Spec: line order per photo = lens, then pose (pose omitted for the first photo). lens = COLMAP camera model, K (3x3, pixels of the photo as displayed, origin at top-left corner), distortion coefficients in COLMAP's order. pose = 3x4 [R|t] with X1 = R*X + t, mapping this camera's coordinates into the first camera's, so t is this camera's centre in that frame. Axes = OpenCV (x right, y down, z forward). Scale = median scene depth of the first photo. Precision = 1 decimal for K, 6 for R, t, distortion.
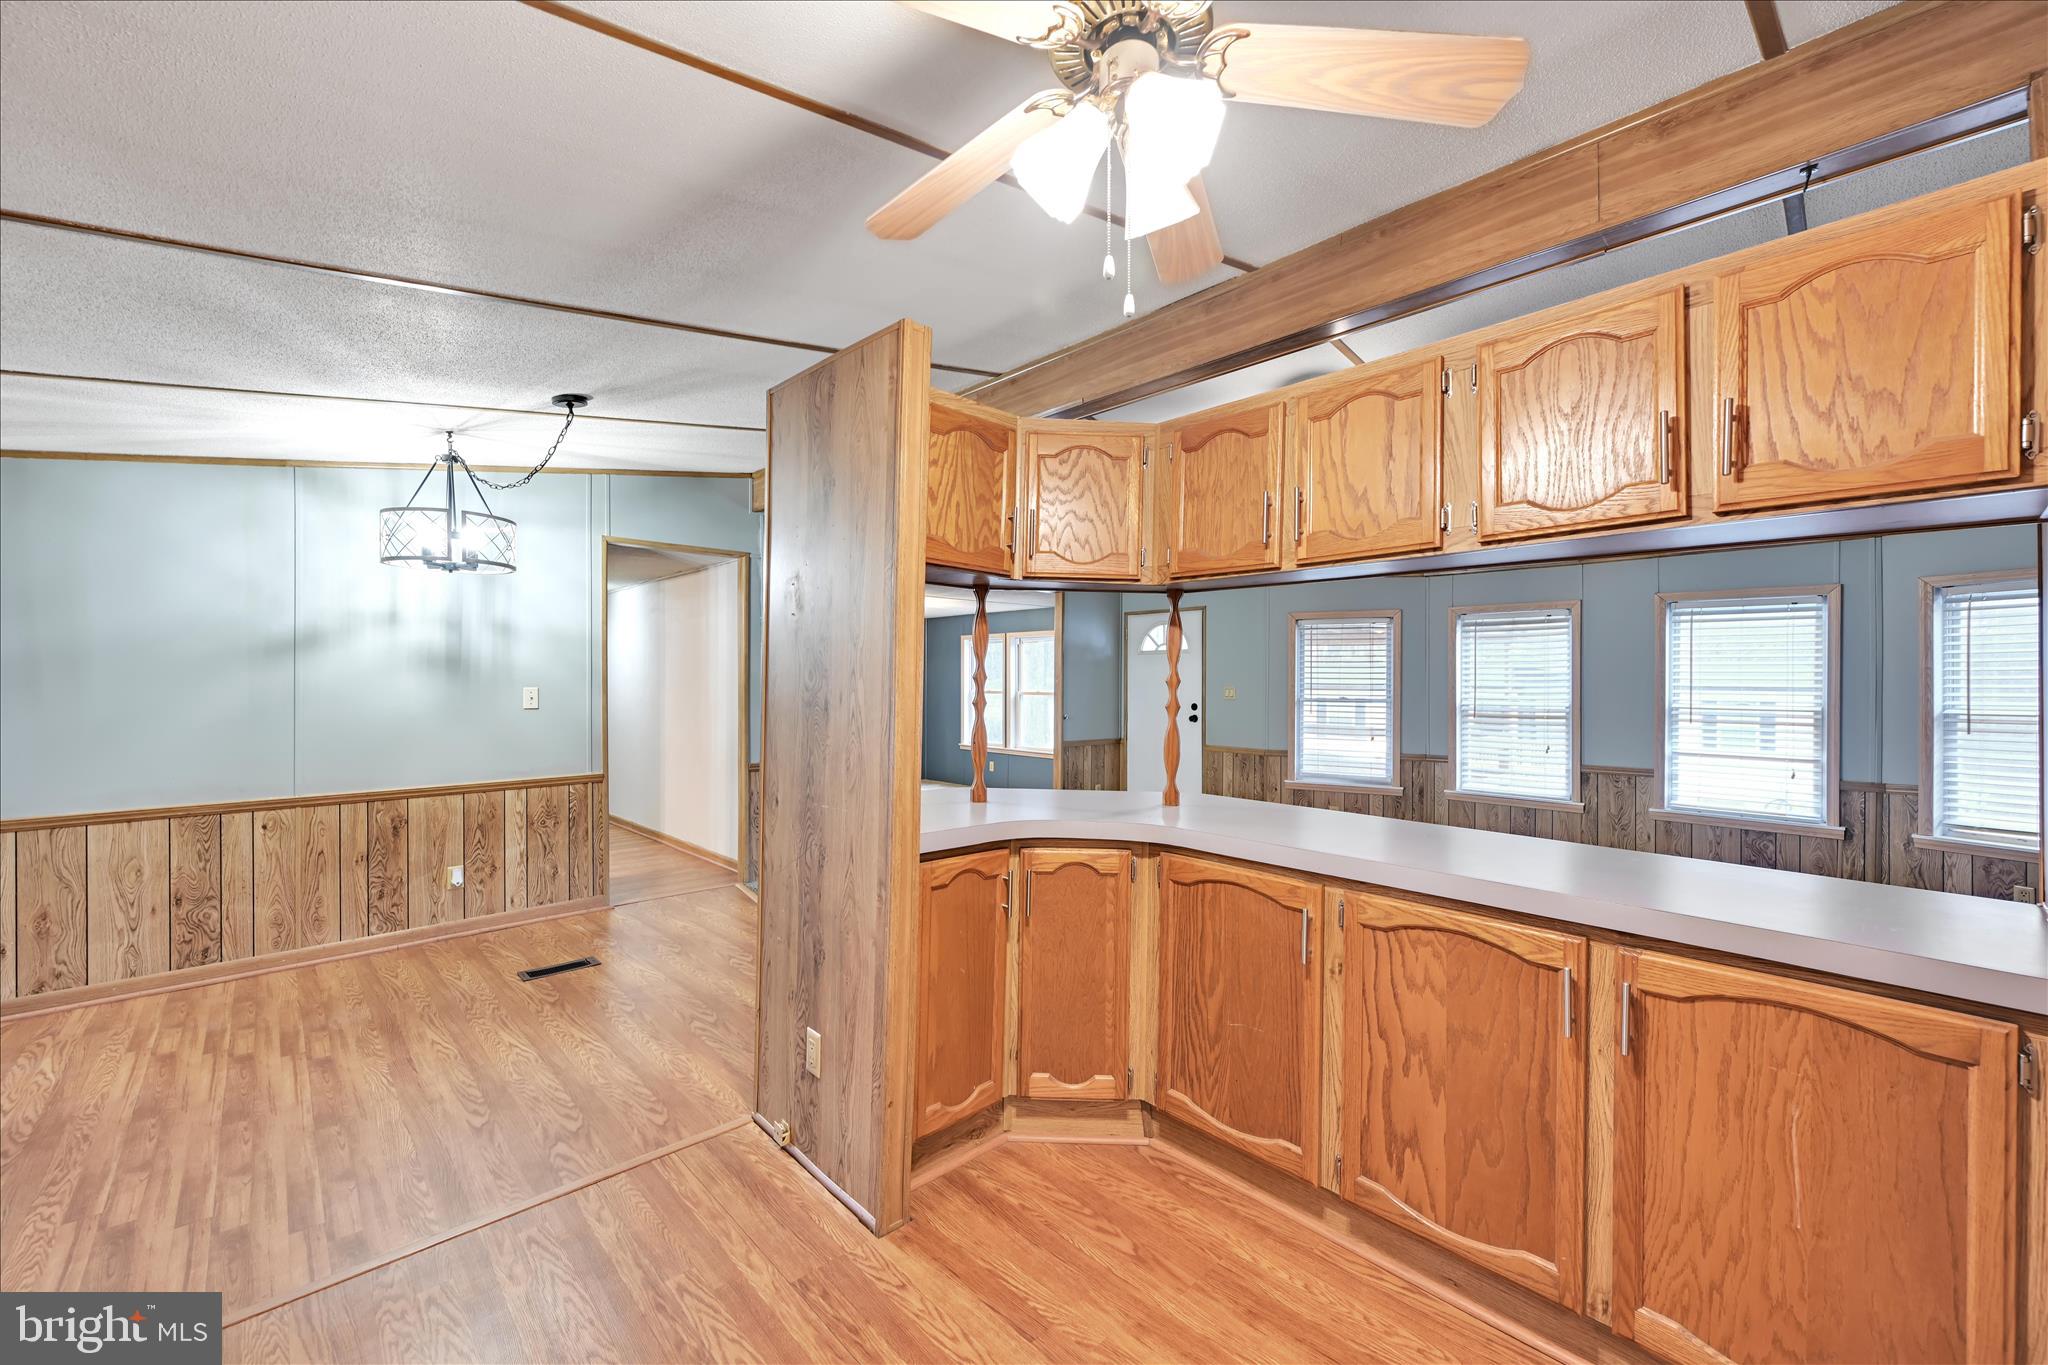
lens RADIAL K [[807.9, 0, 1027.5], [0, 807.9, 683.2], [0, 0, 1]] dist [-0.006217, 0.004674]
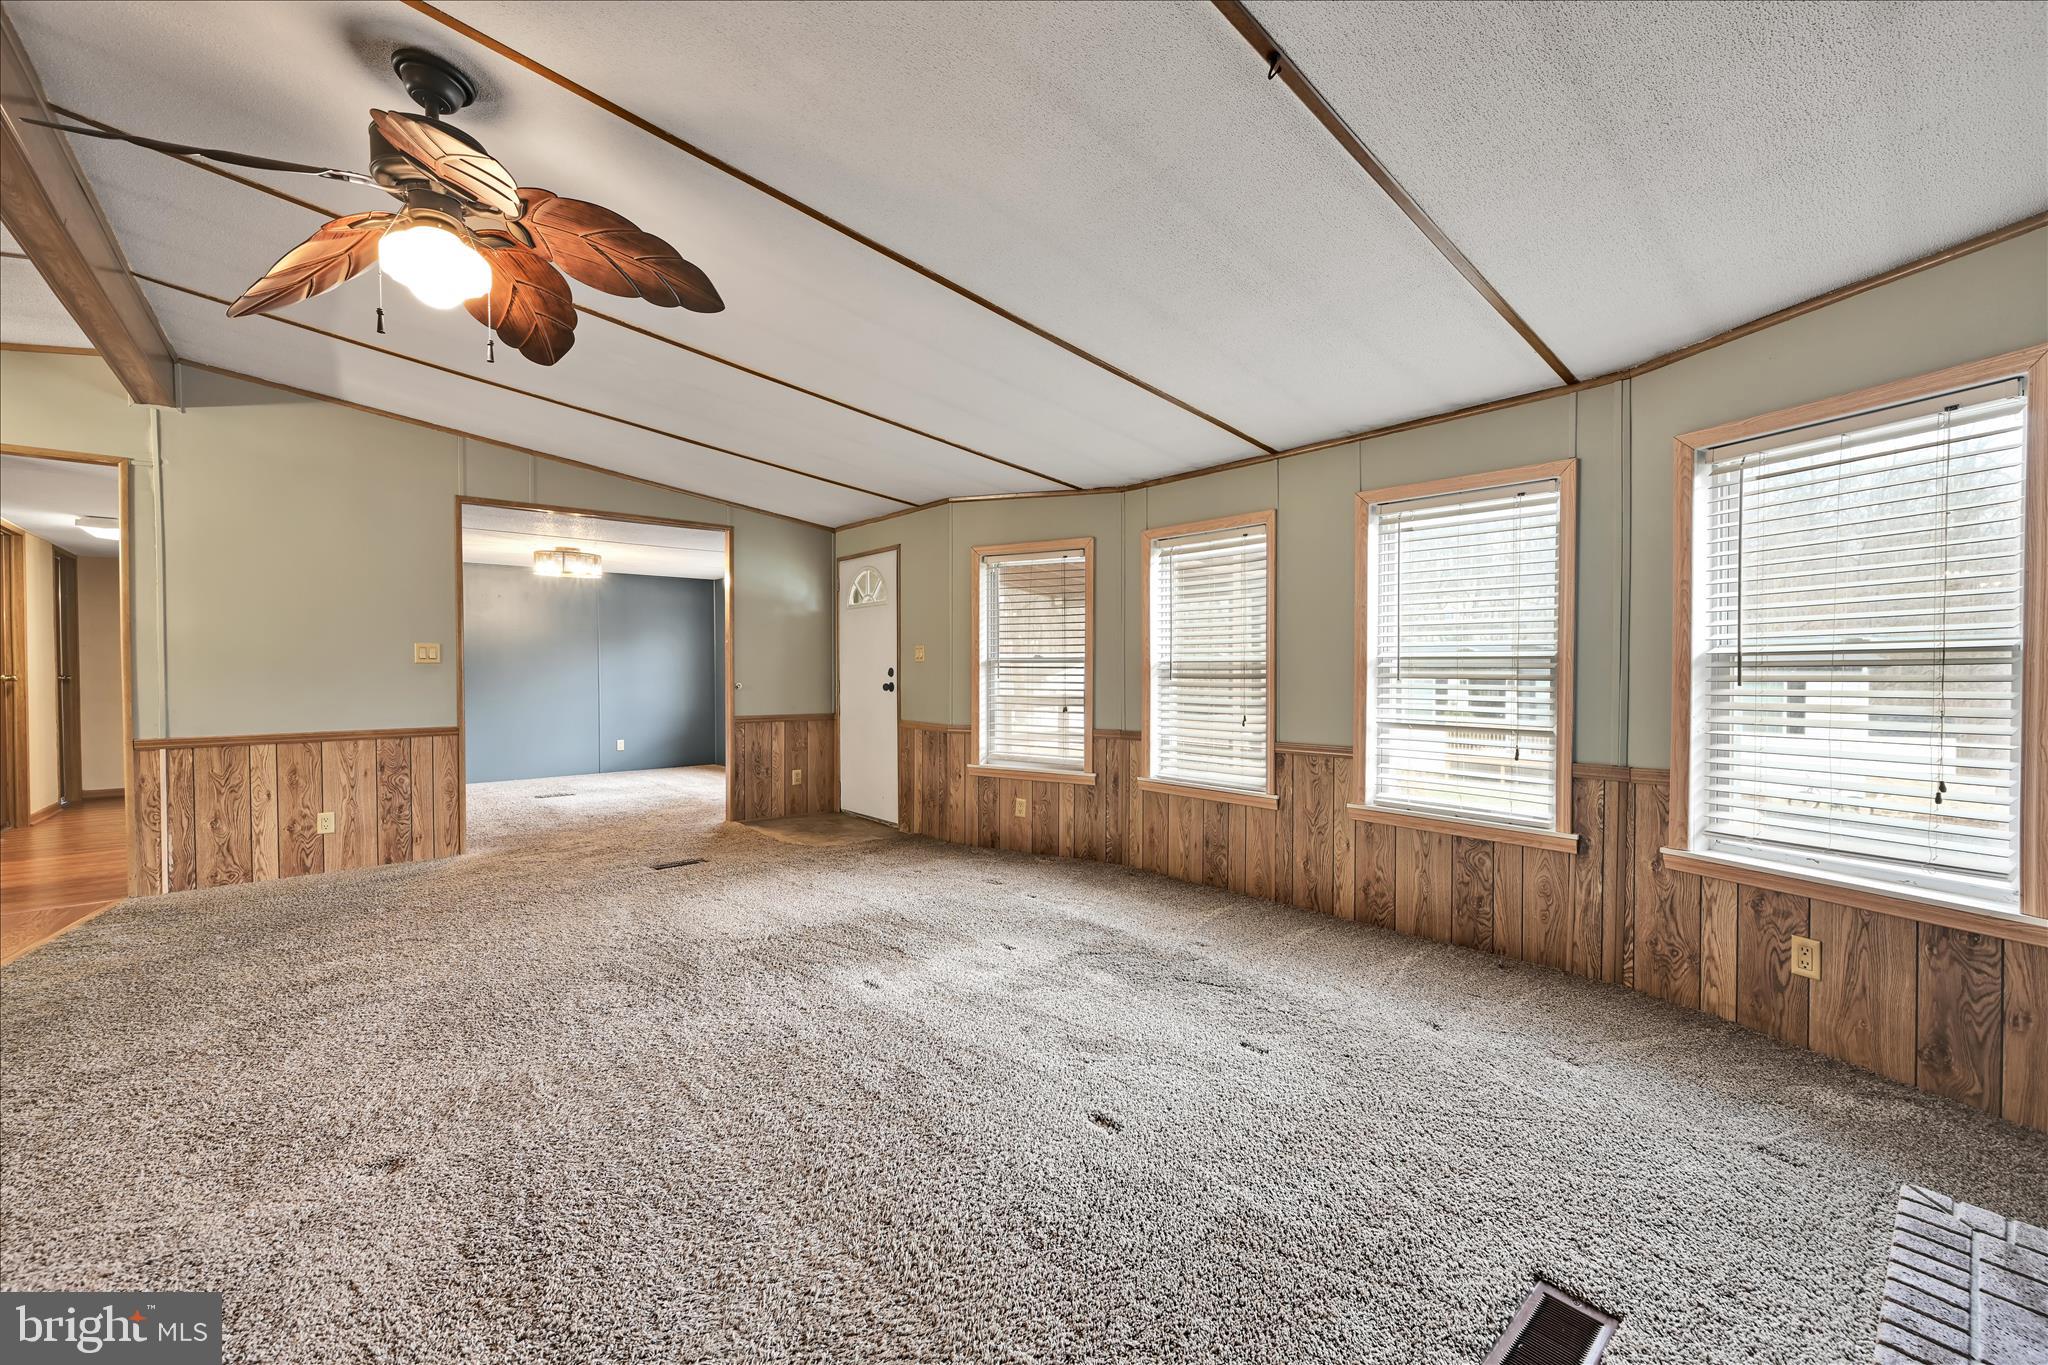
lens RADIAL K [[807.9, 0, 1027.5], [0, 807.9, 683.2], [0, 0, 1]] dist [-0.006217, 0.004674]
pose [[0.998576, -0.004166, -0.053179, 0.610443], [0.004969, 0.999875, 0.014981, 0.045573], [0.053110, -0.015224, 0.998473, 0.335339]]
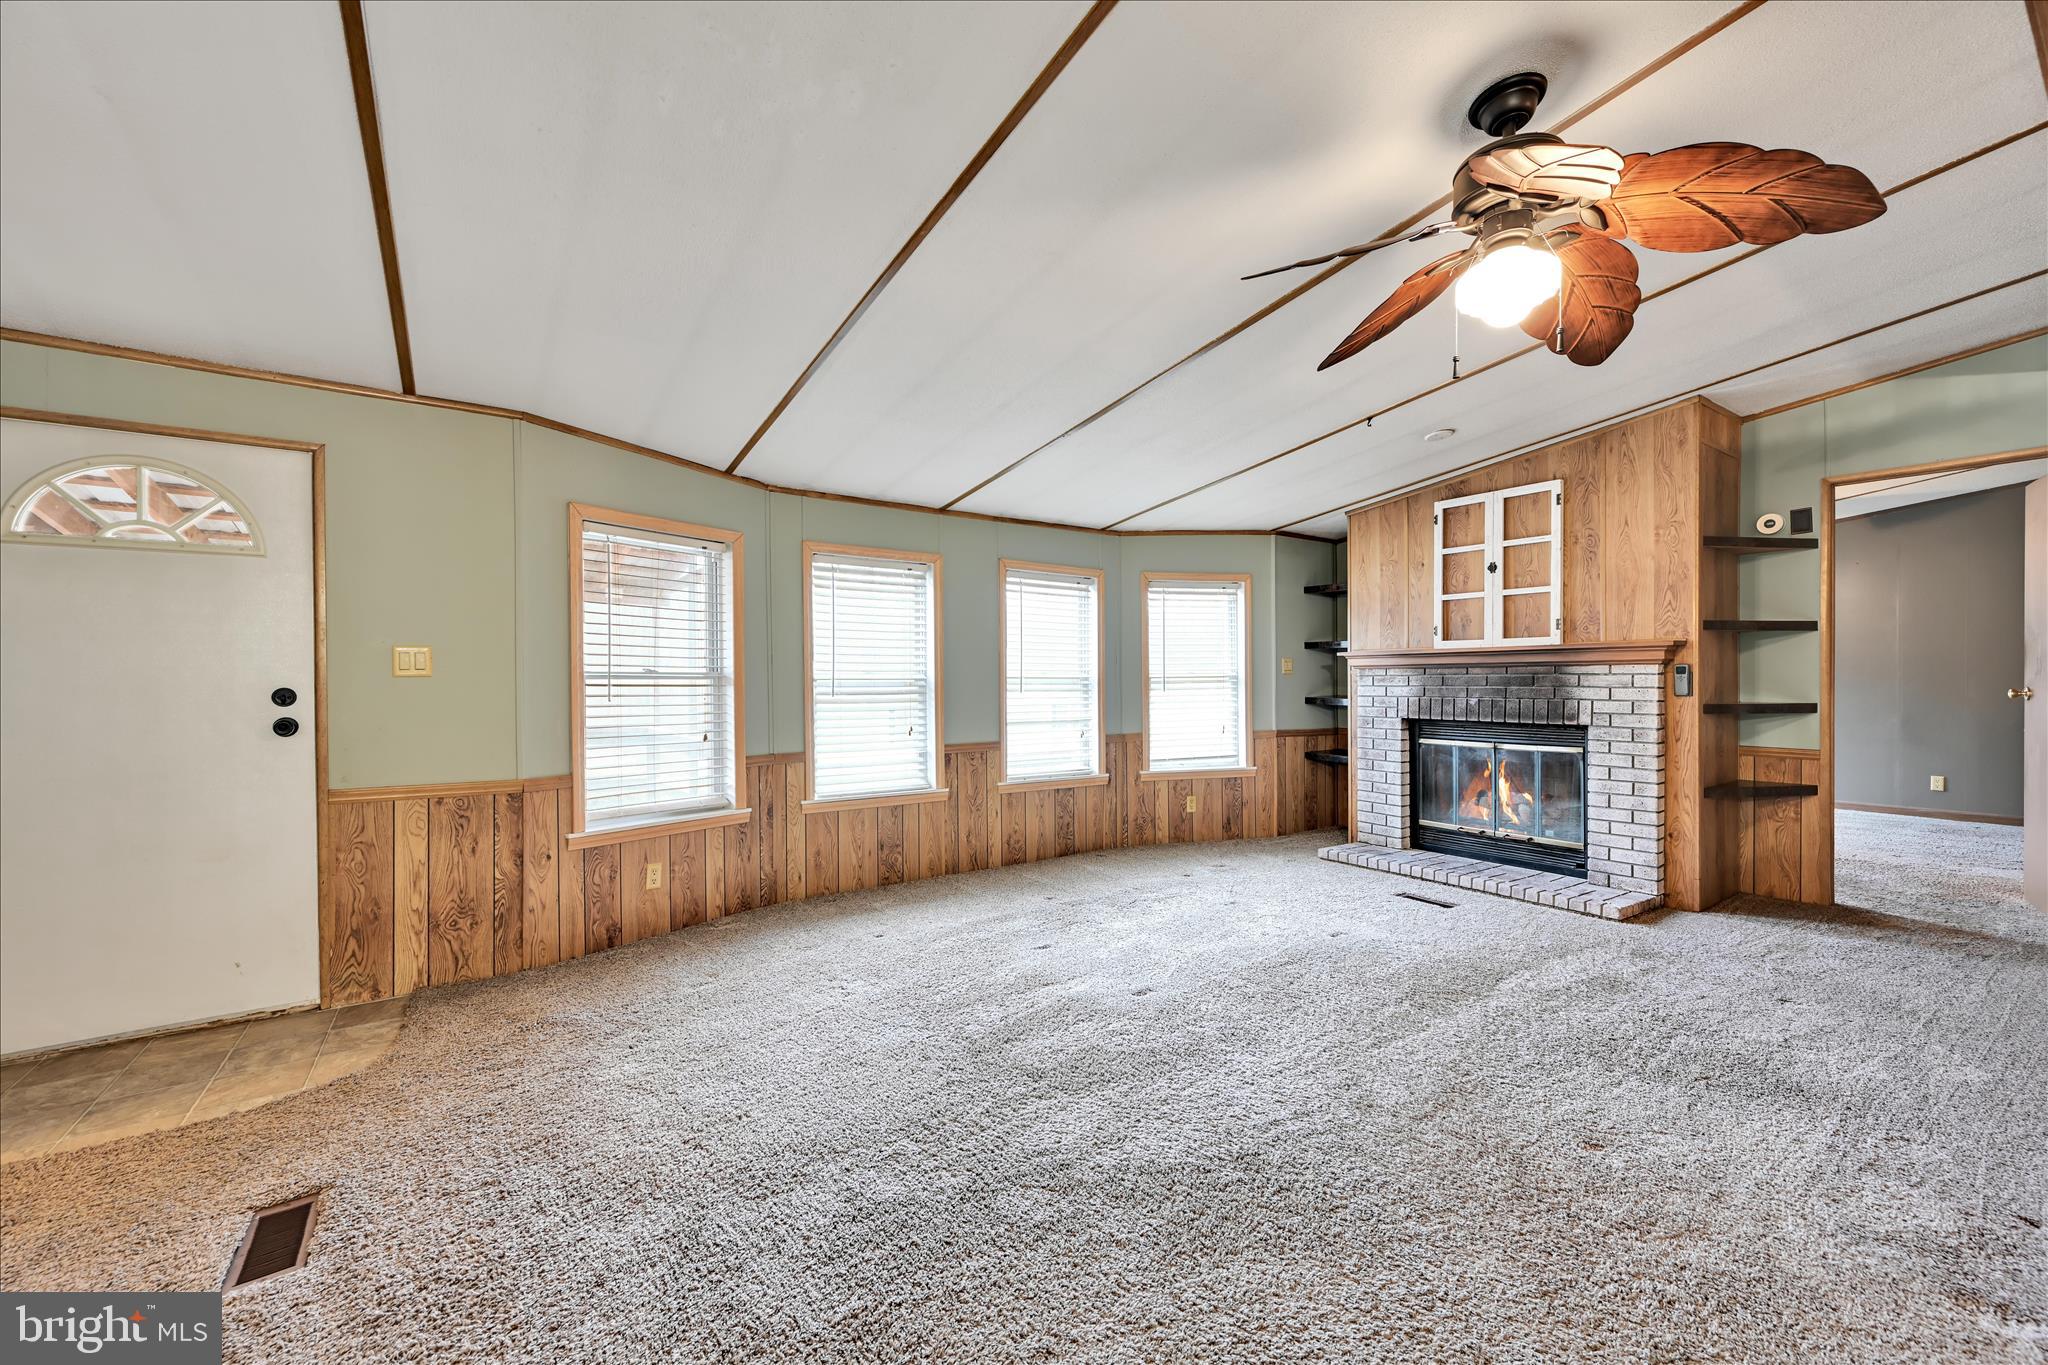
lens RADIAL K [[807.9, 0, 1027.5], [0, 807.9, 683.2], [0, 0, 1]] dist [-0.006217, 0.004674]
pose [[0.157876, -0.009194, 0.987416, -0.190724], [0.004911, 0.999952, 0.008525, 0.033582], [-0.987447, 0.003503, 0.157914, 0.932345]]
